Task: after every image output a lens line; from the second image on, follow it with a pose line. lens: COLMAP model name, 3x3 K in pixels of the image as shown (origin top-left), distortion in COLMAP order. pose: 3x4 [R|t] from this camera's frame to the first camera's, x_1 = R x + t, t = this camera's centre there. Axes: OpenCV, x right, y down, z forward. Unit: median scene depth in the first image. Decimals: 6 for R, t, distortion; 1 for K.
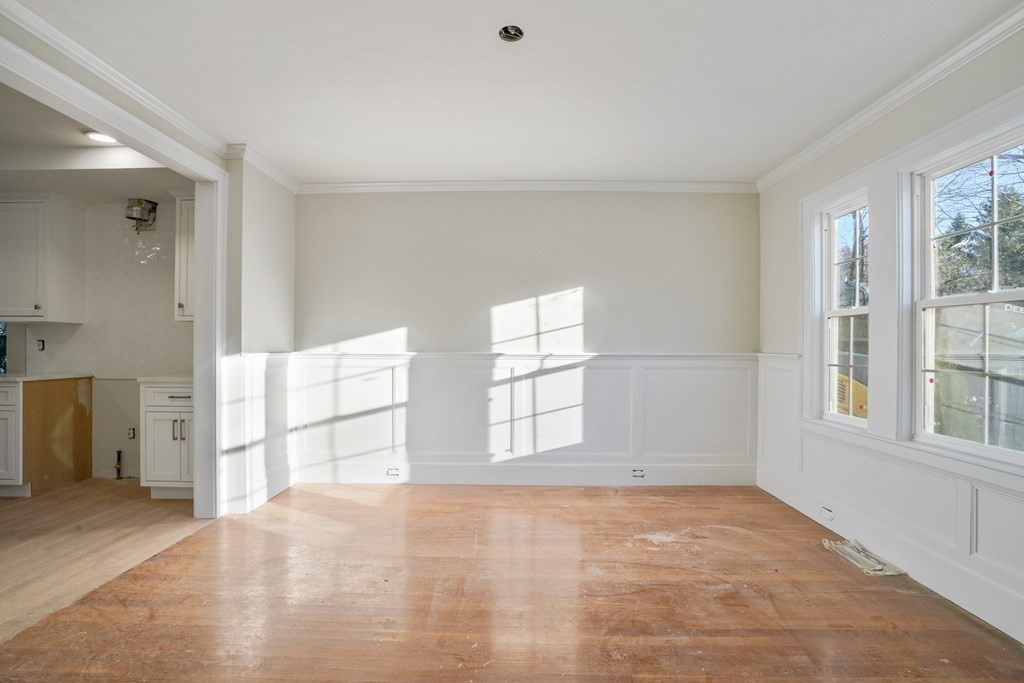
lens RADIAL K [[476.1, 0, 512.0], [0, 476.1, 341.5], [0, 0, 1]] dist [-0.034860, 0.000561]
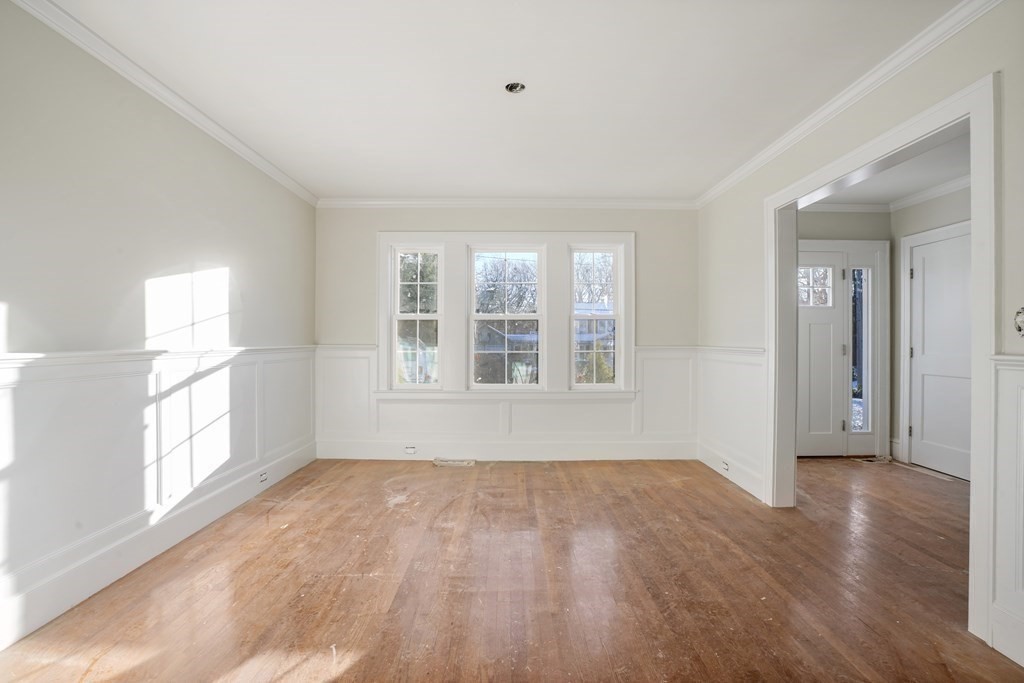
lens RADIAL K [[463.9, 0, 512.0], [0, 463.9, 341.5], [0, 0, 1]] dist [-0.069059, 0.000092]
pose [[-0.008963, -0.006005, 0.999942, -0.641769], [-0.007292, 0.999956, 0.005940, 0.005544], [-0.999933, -0.007238, -0.009006, 0.549441]]
